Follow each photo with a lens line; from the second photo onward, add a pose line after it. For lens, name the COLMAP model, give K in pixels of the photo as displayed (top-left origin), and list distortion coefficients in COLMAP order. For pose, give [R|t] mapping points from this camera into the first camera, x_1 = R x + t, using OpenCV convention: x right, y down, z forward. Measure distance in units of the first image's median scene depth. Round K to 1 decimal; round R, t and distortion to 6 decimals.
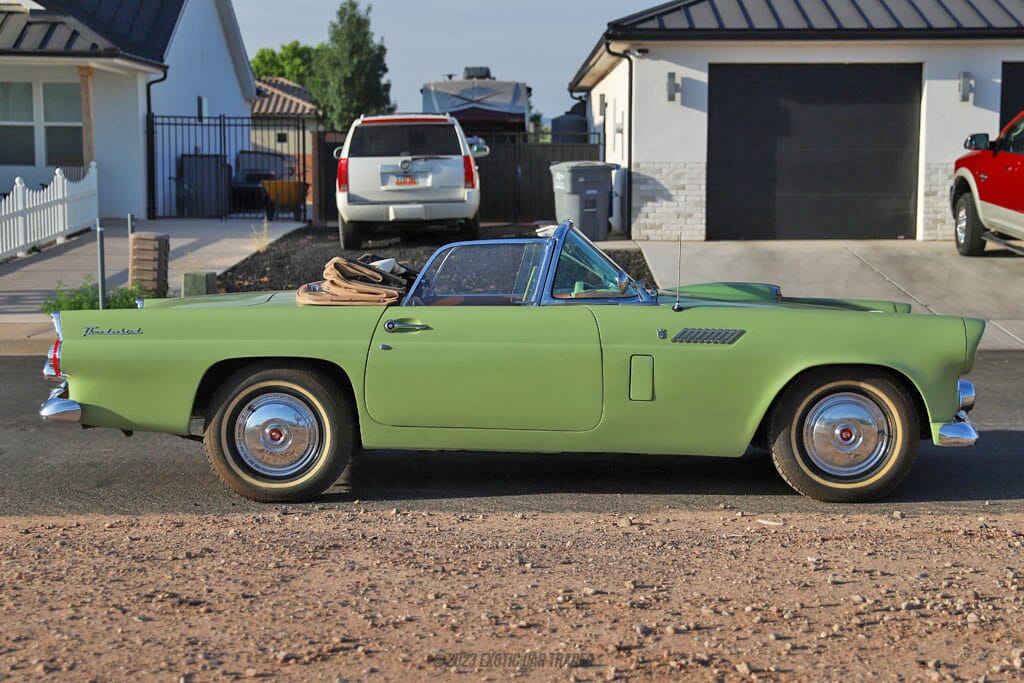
lens RADIAL K [[1509.2, 0, 512.0], [0, 1509.2, 341.5], [0, 0, 1]] dist [0.035220, -0.019617]
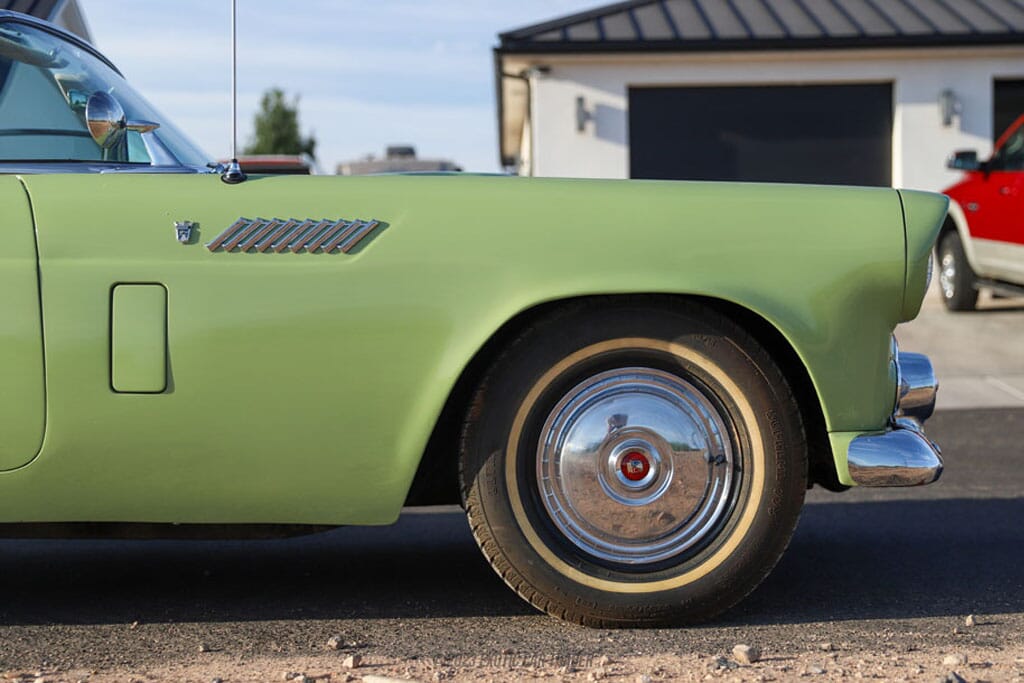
lens RADIAL K [[1697.5, 0, 512.0], [0, 1697.5, 341.5], [0, 0, 1]] dist [0.013877, 0.232242]
pose [[0.999358, -0.018413, 0.030740, 0.167082], [0.020581, 0.997207, -0.071789, 0.058357], [-0.029332, 0.072375, 0.996946, 0.506488]]
